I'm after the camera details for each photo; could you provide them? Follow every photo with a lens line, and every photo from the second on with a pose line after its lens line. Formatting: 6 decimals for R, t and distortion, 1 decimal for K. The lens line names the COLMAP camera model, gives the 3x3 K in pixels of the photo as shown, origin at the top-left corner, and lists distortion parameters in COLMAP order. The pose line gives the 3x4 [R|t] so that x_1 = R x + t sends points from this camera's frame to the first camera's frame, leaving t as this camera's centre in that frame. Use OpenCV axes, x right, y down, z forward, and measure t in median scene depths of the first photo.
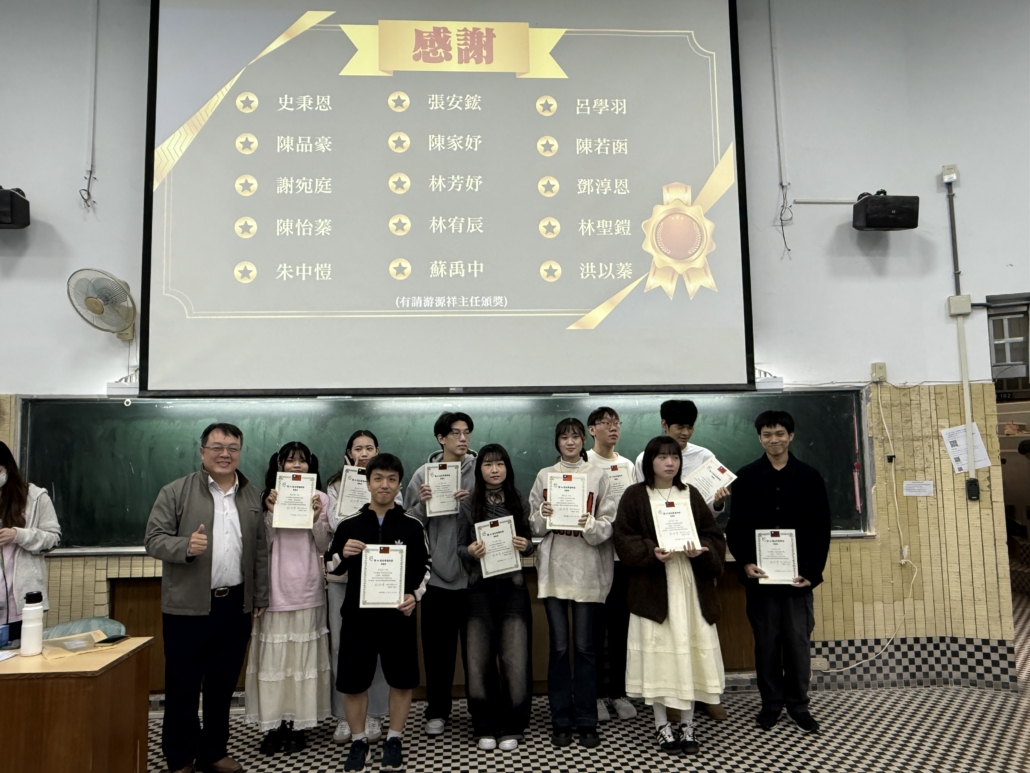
lens RADIAL K [[719.3, 0, 506.4], [0, 719.3, 391.6], [0, 0, 1]] dist [0.002297, 0.002947]
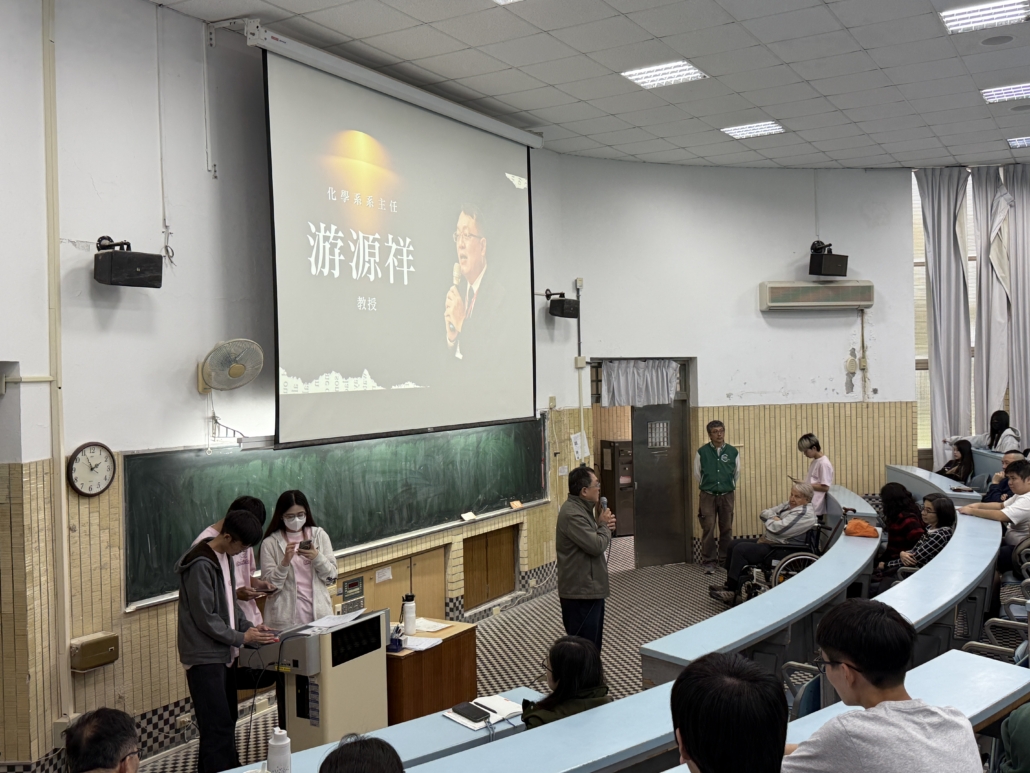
lens RADIAL K [[997.5, 0, 515.0], [0, 997.5, 386.5], [0, 0, 1]] dist [0.151372, -0.324382]
pose [[0.566839, -0.008977, 0.823780, -1.424072], [-0.056515, 0.997161, 0.049754, -0.173320], [-0.821888, -0.074758, 0.564723, -0.214402]]
